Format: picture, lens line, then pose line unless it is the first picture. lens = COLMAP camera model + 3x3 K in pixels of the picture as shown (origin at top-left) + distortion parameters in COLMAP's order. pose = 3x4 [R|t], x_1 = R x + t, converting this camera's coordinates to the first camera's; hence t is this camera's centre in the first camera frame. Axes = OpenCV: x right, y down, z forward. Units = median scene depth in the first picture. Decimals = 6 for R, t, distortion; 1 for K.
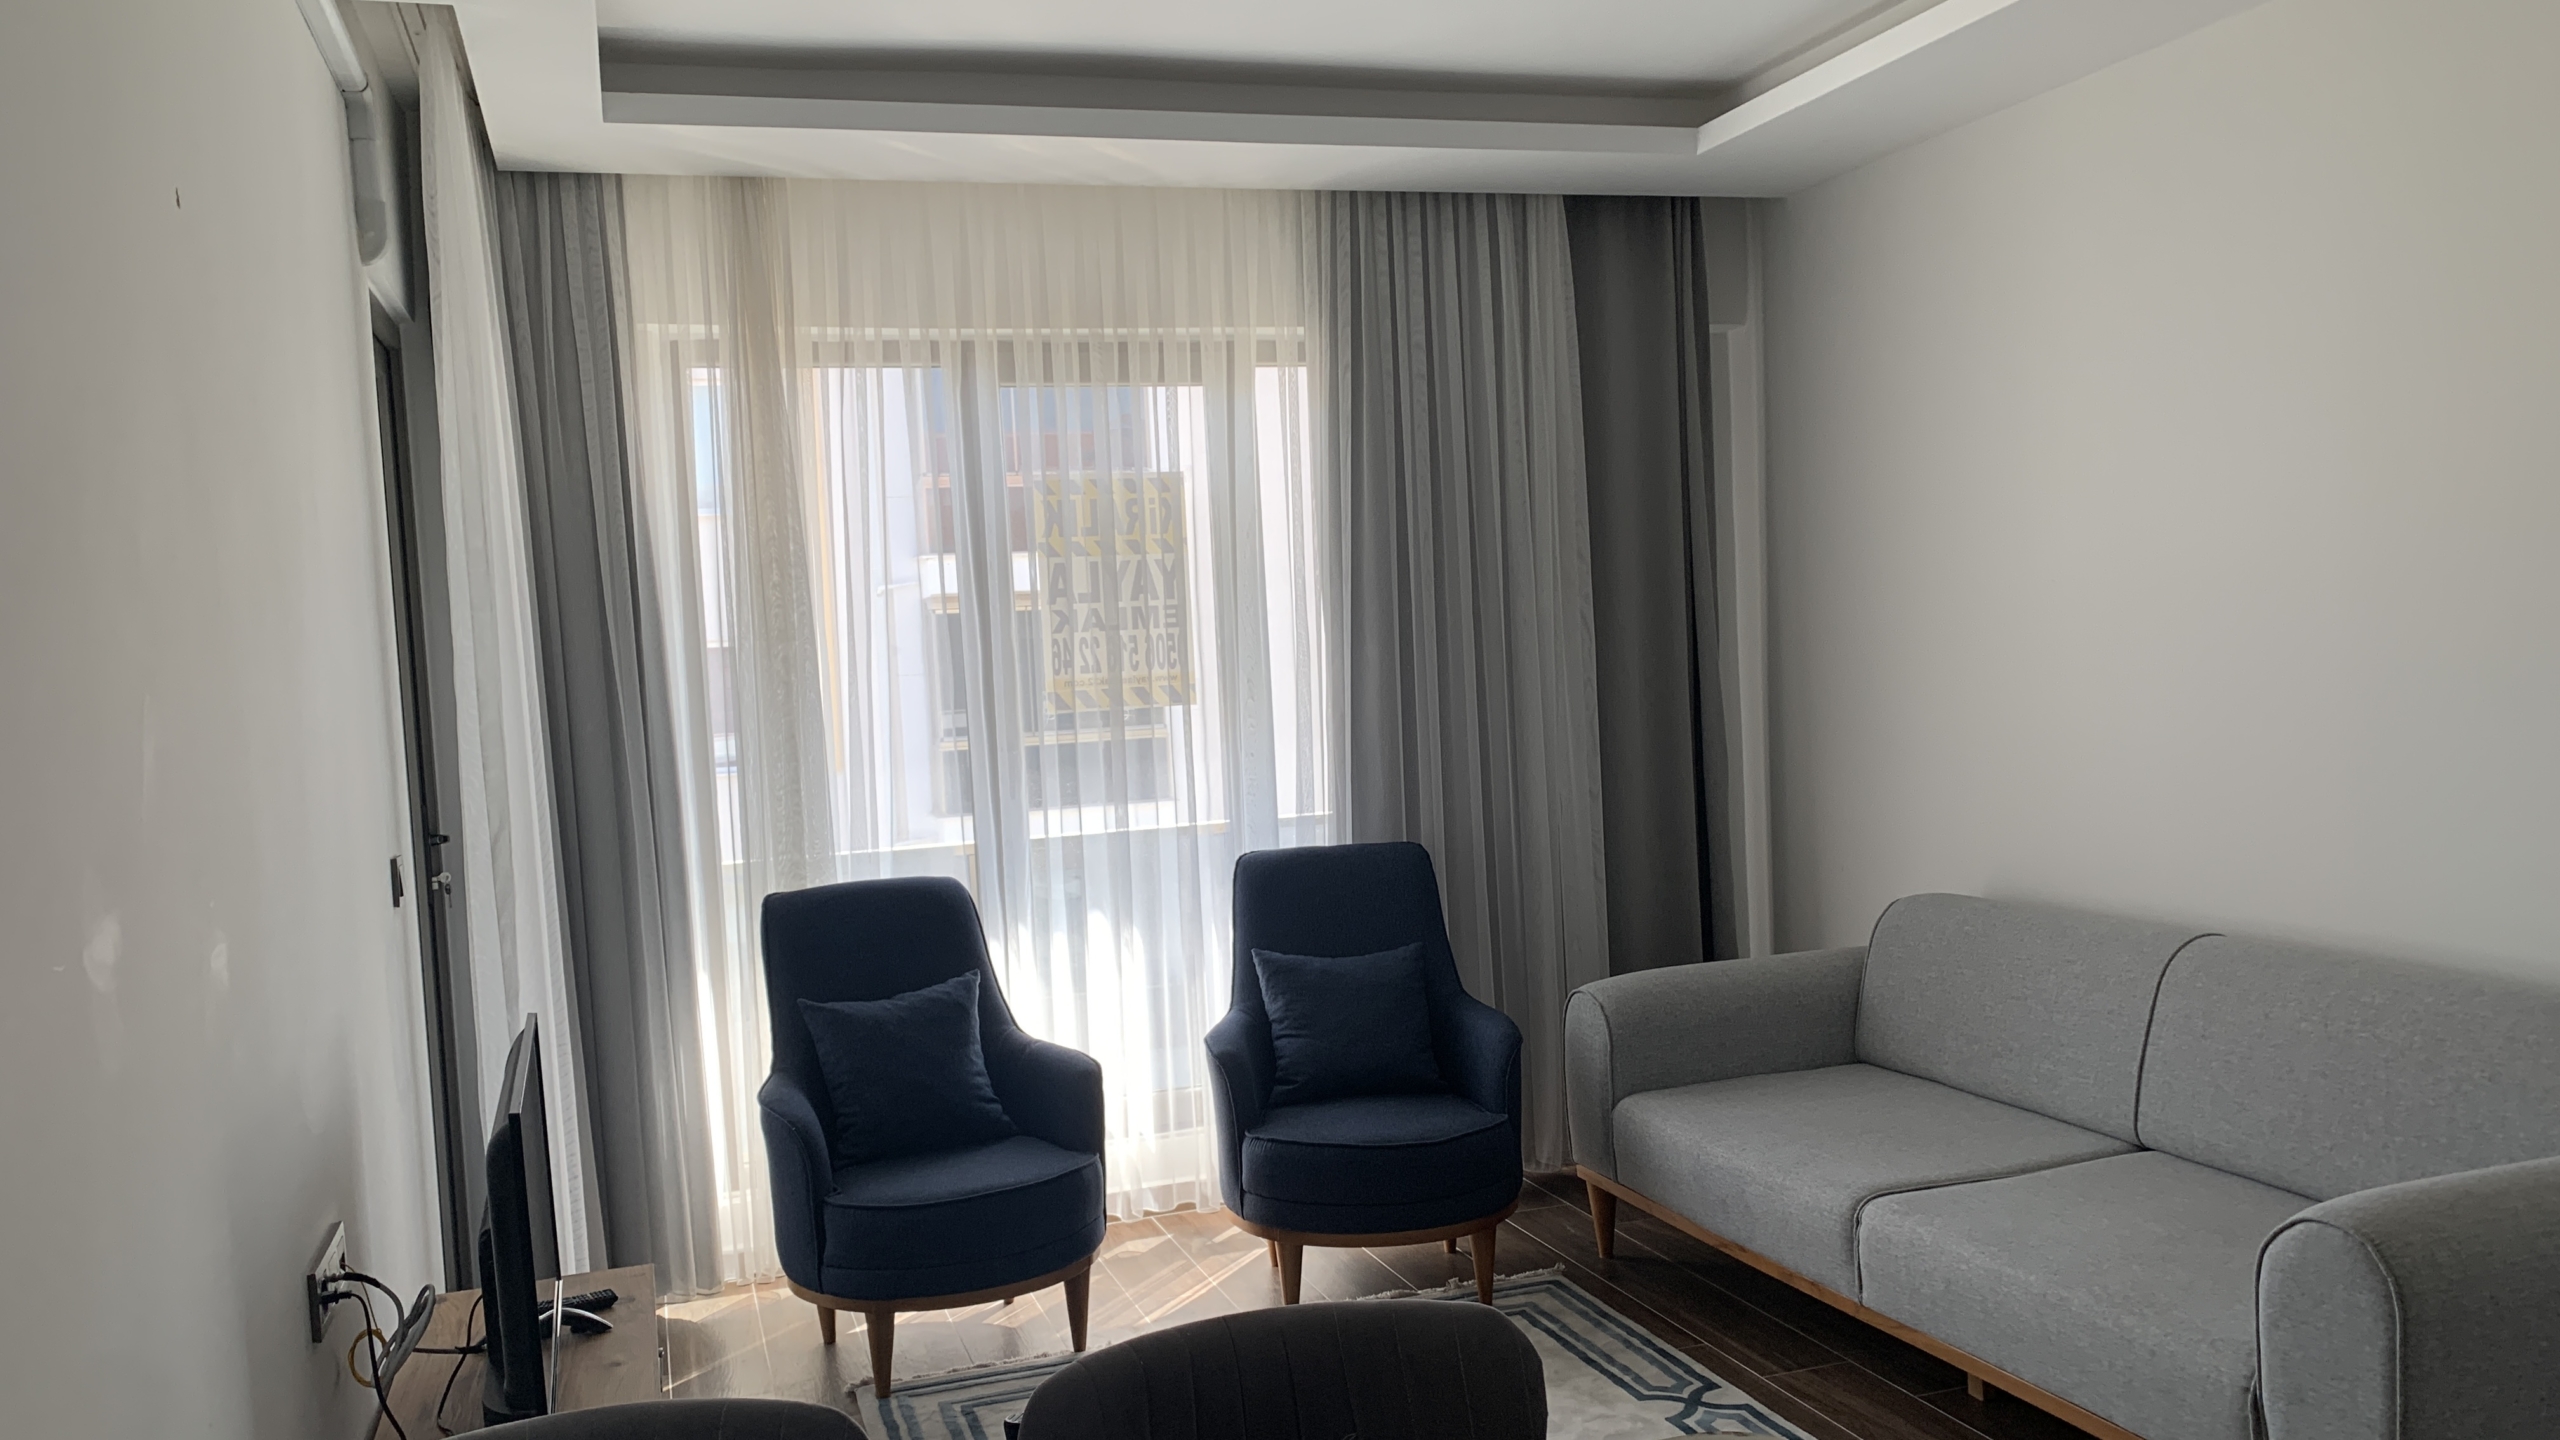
lens RADIAL K [[1981.7, 0, 1272.7], [0, 1981.7, 731.5], [0, 0, 1]] dist [0.061327, -0.066113]
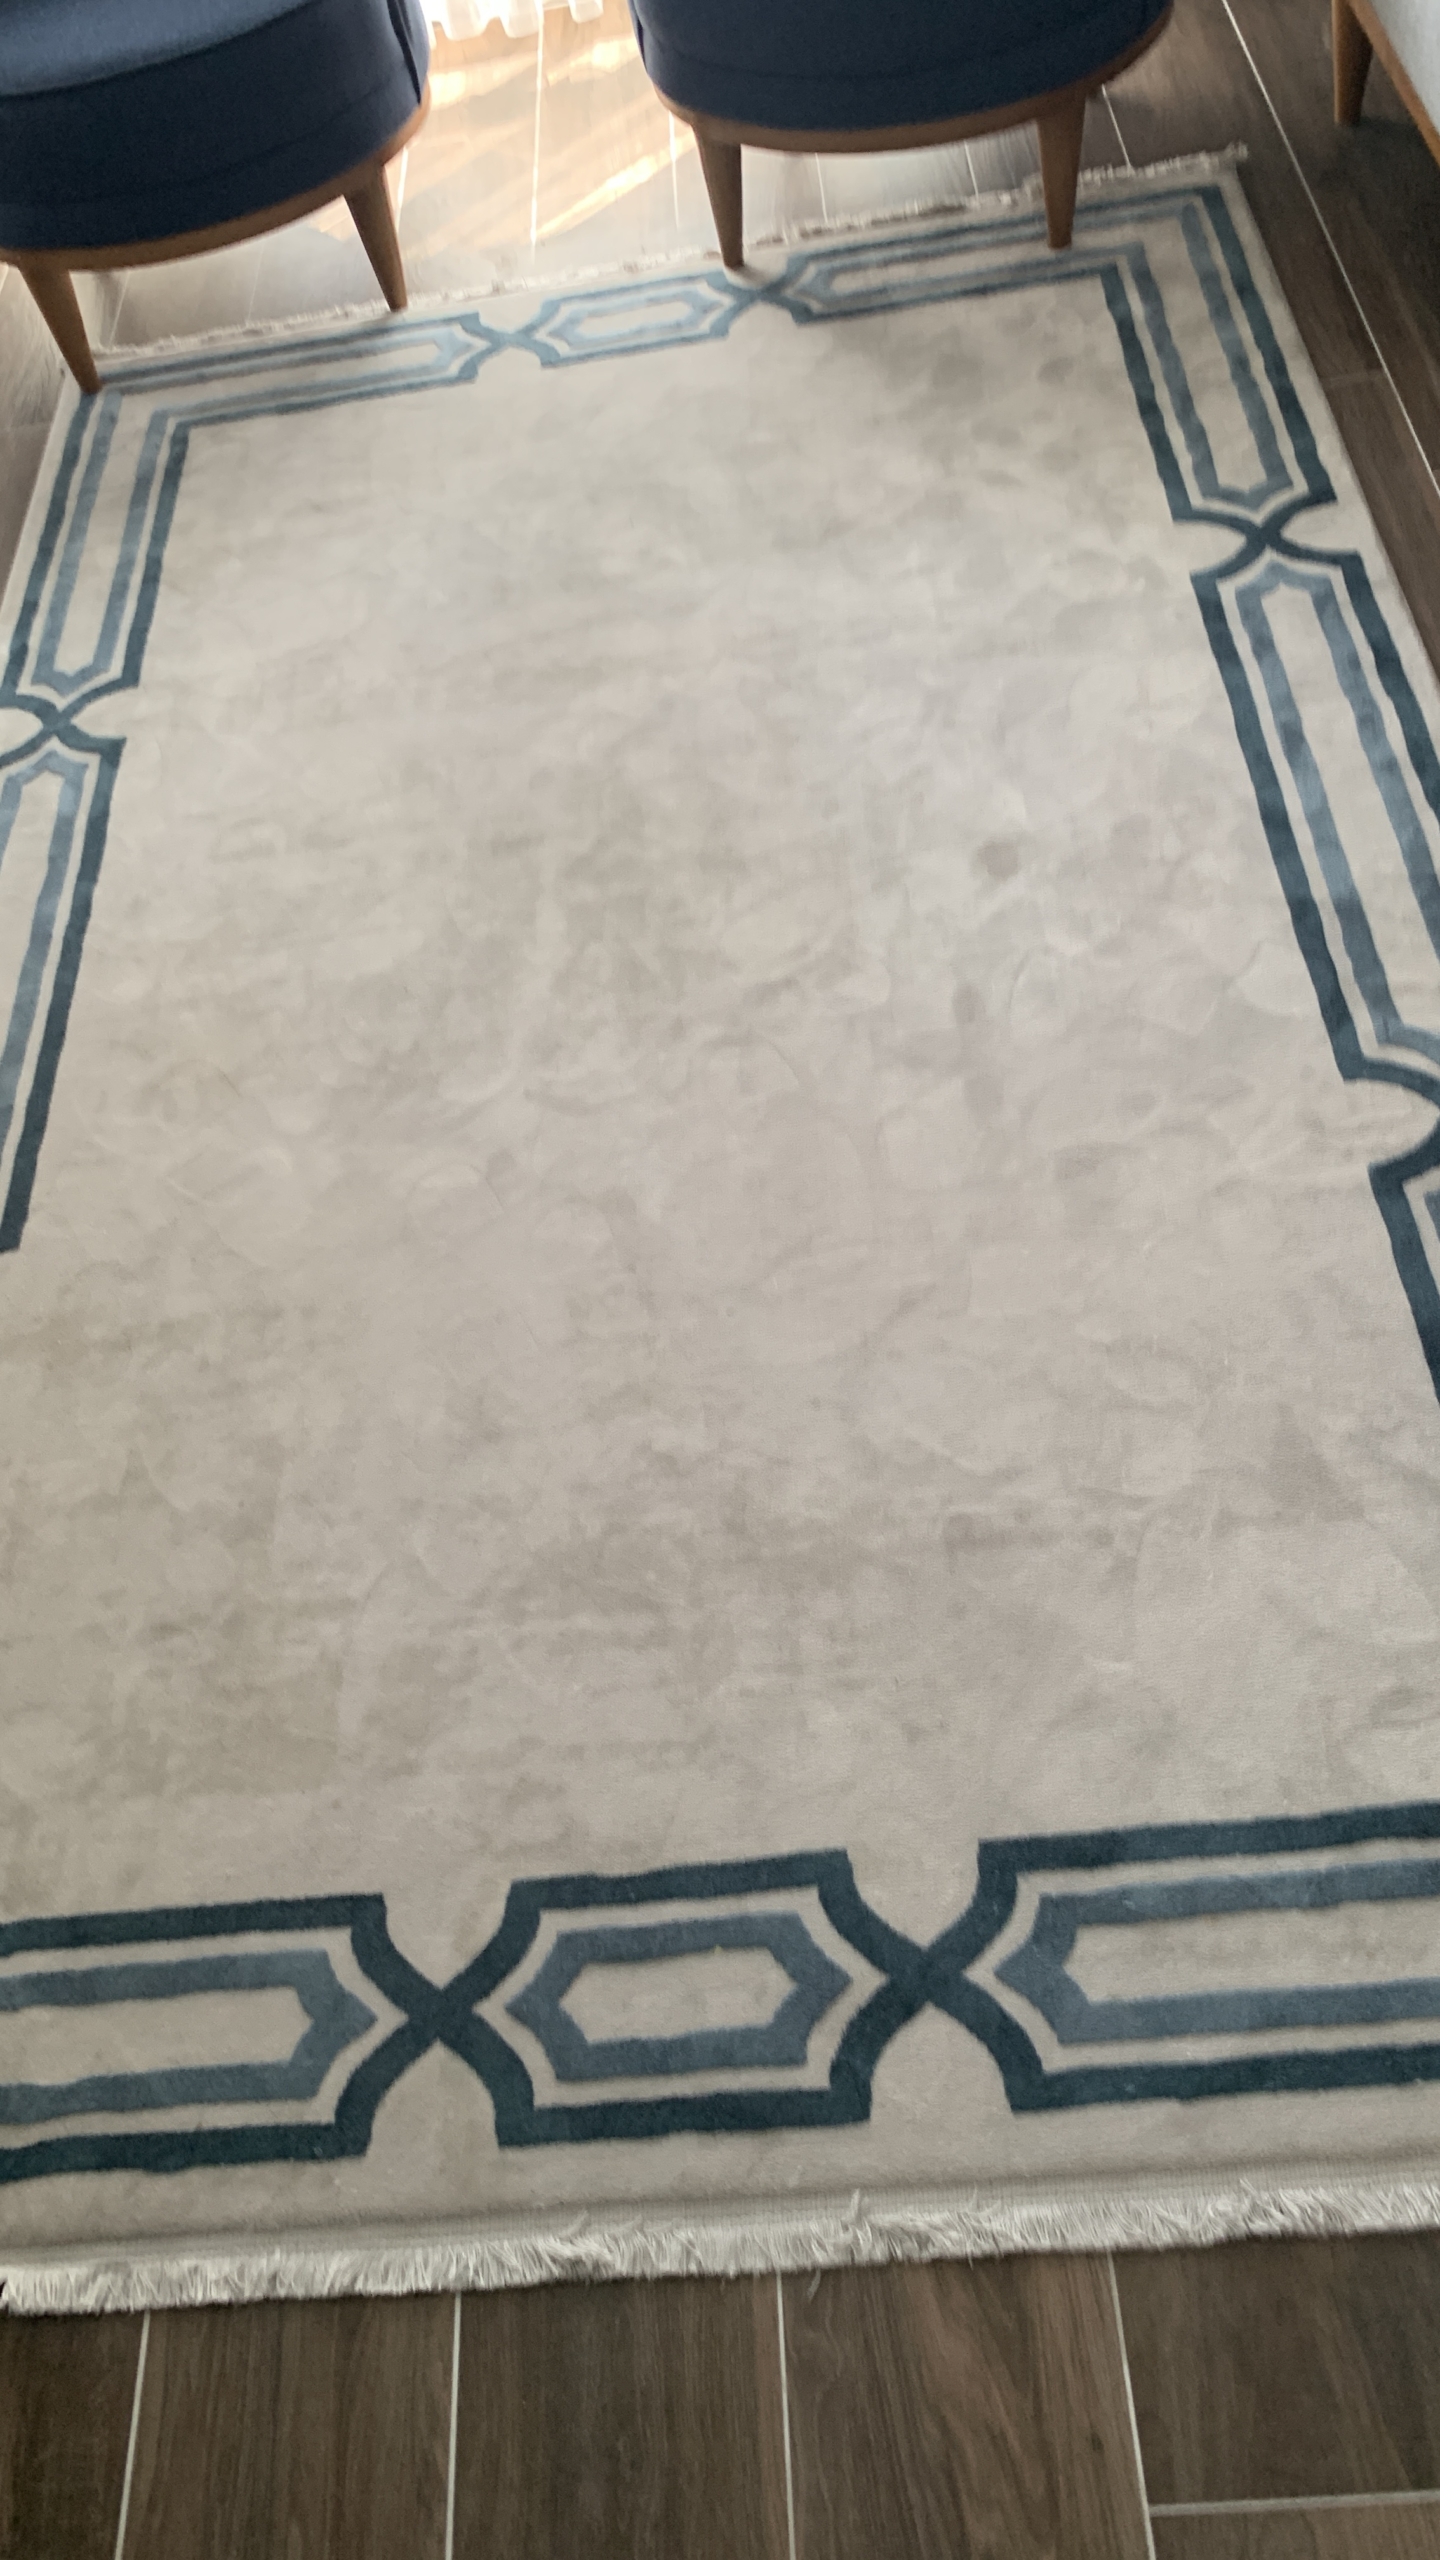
lens RADIAL K [[1981.7, 0, 711.5], [0, 1981.7, 1259.3], [0, 0, 1]] dist [0.061327, -0.066113]
pose [[0.955611, 0.171581, -0.239516, 0.204267], [0.086773, 0.612978, 0.785320, -0.000962], [0.281564, -0.771244, 0.570880, 0.411744]]
